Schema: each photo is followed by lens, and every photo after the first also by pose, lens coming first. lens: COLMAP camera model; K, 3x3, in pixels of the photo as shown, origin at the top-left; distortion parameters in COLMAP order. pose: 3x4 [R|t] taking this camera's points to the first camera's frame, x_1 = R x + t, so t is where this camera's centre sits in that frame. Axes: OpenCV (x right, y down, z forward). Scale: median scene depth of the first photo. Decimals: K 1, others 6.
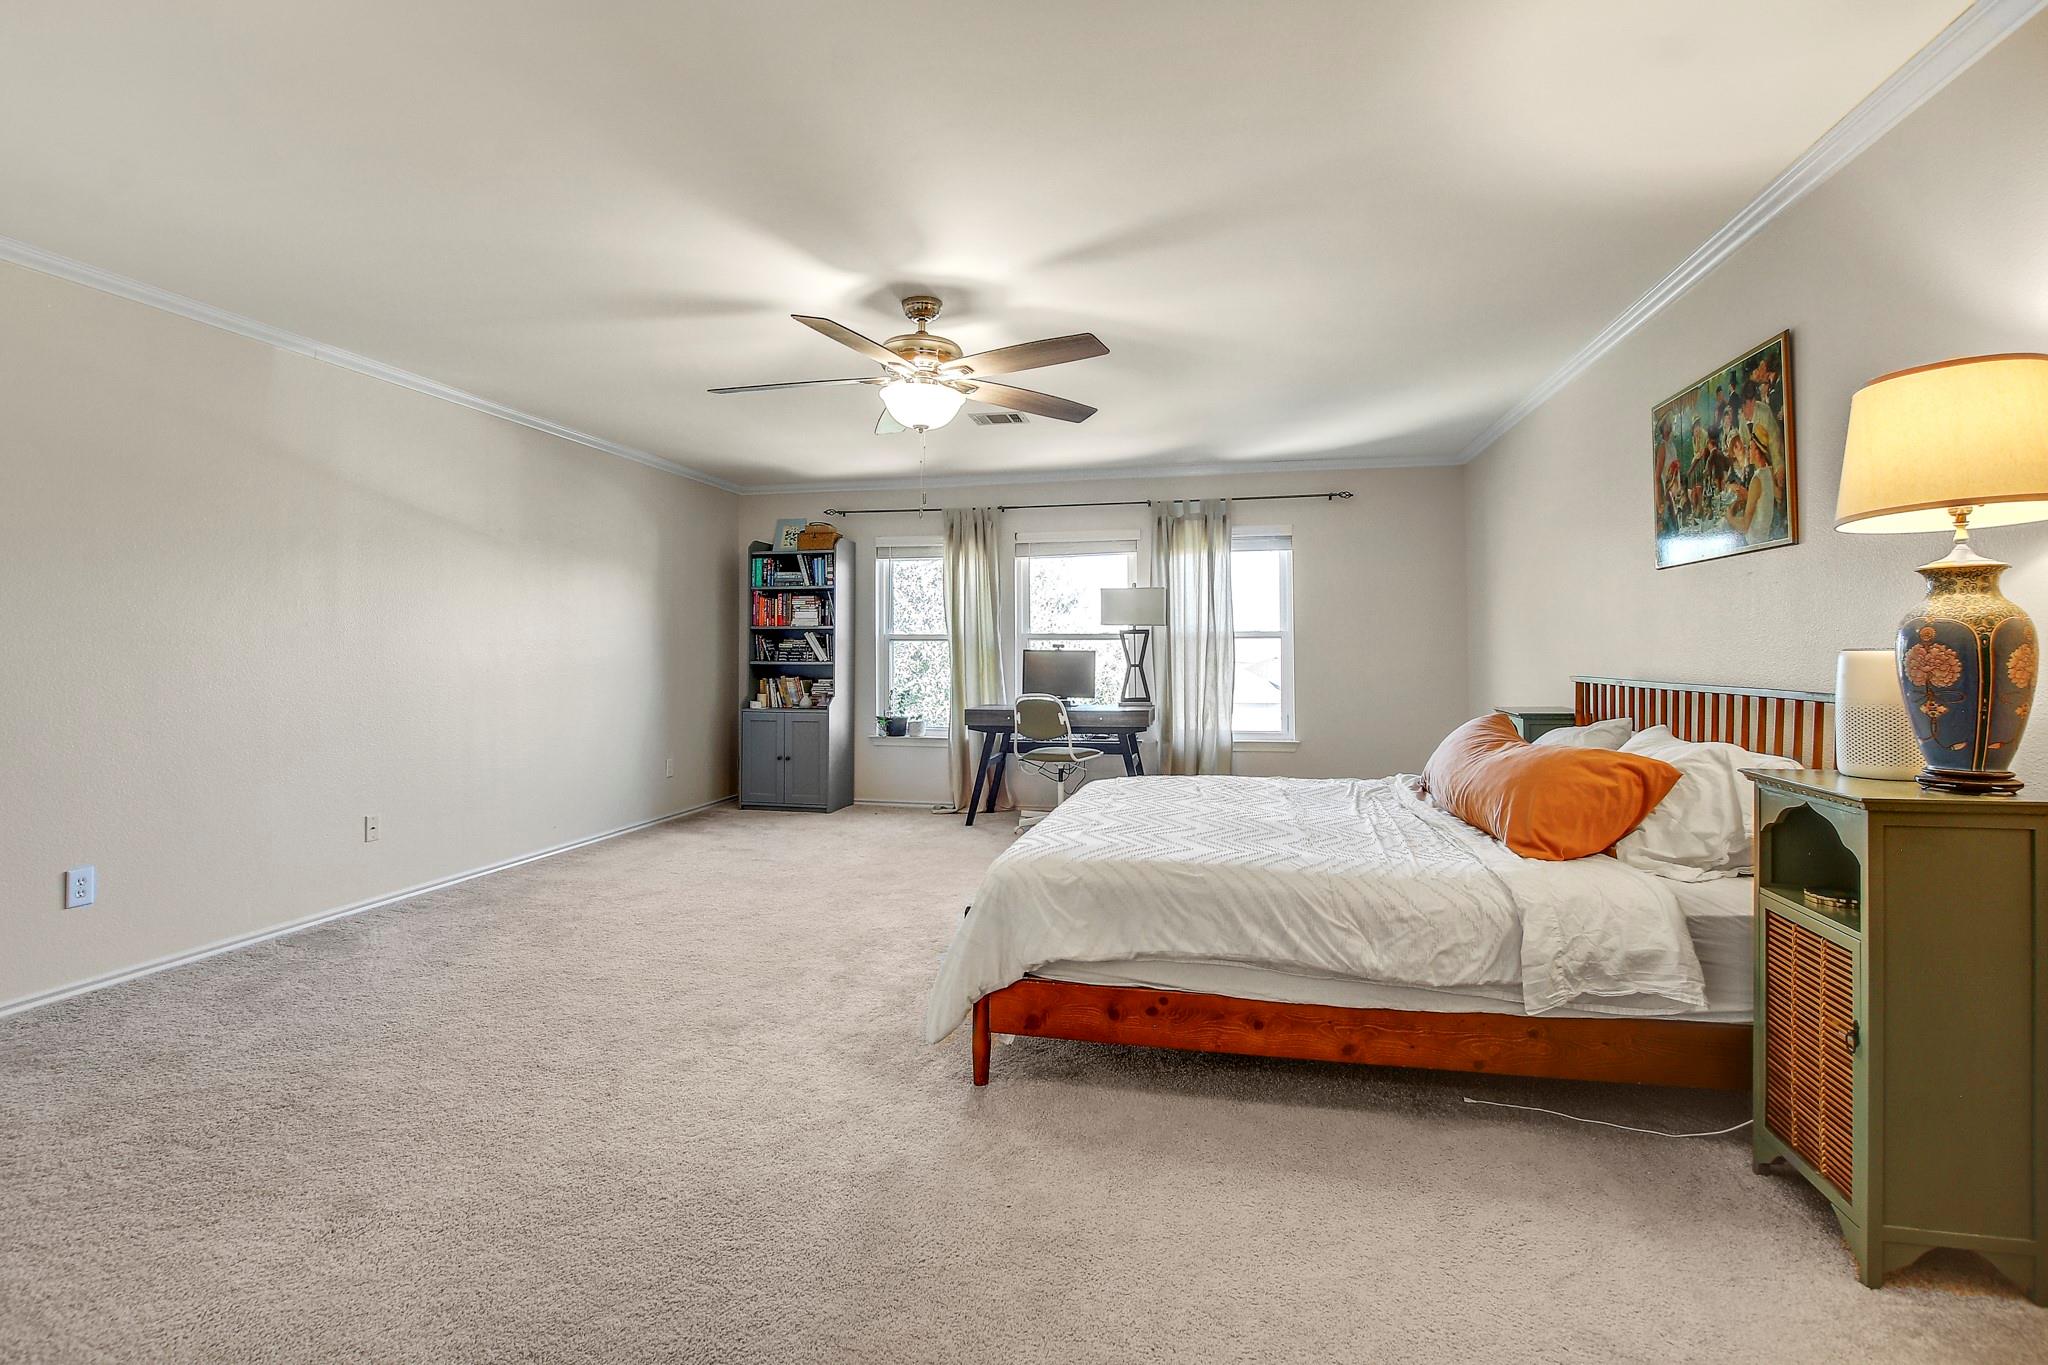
lens RADIAL K [[960.8, 0, 1026.5], [0, 960.8, 653.5], [0, 0, 1]] dist [-0.020141, -0.000435]
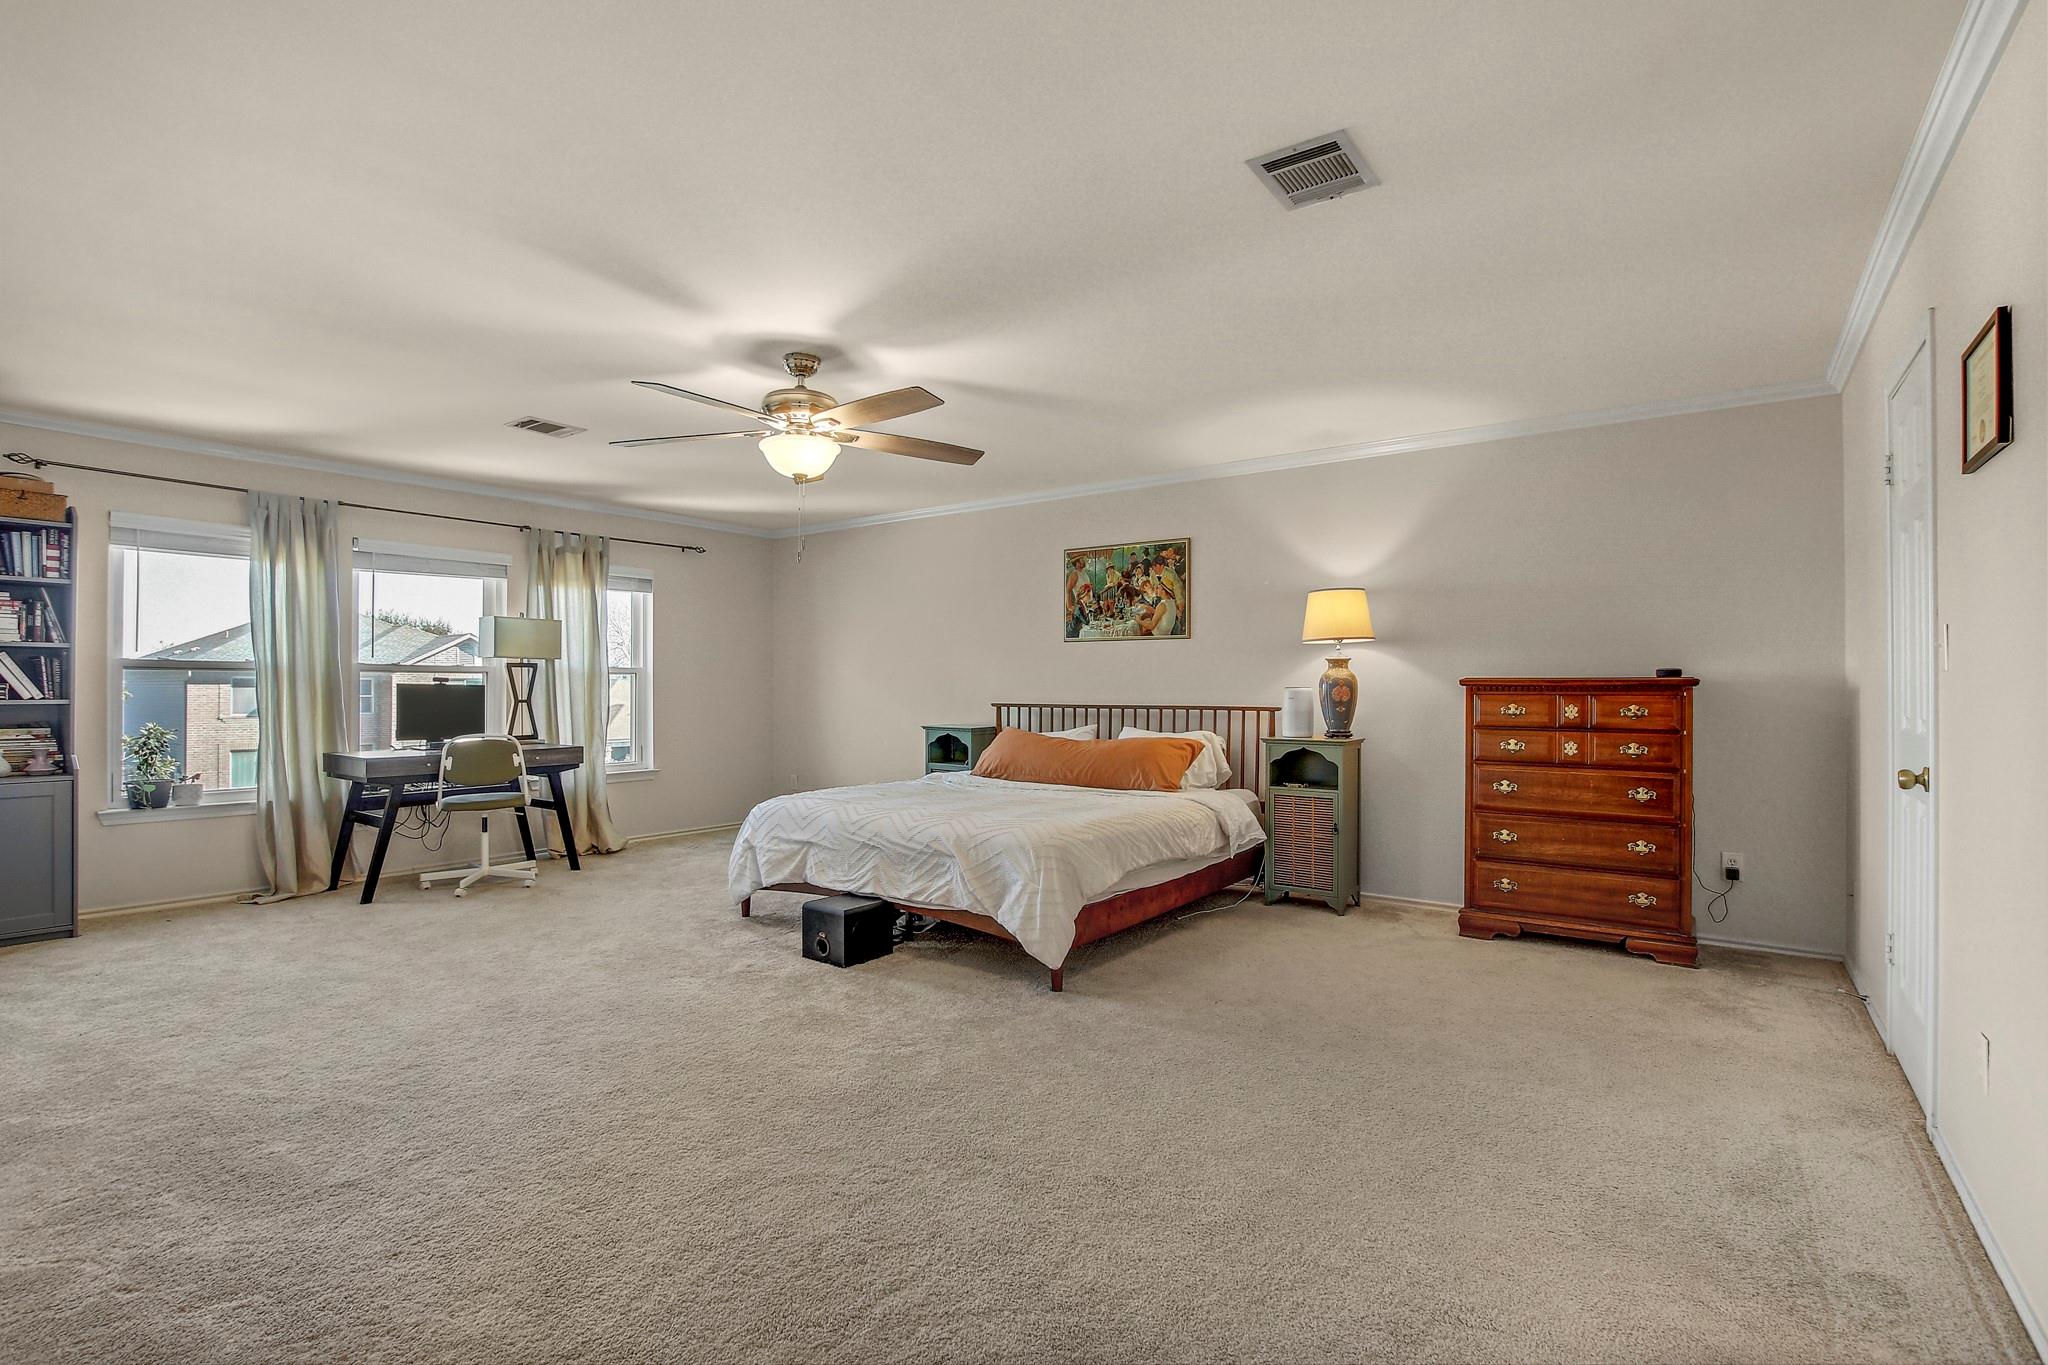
lens RADIAL K [[943.9, 0, 1024.0], [0, 943.9, 682.5], [0, 0, 1]] dist [-0.015876, 0.000796]
pose [[0.422720, 0.007551, 0.906229, -0.525993], [-0.001702, 0.999970, -0.007538, 0.000622], [-0.906259, 0.001644, 0.422721, 0.177754]]
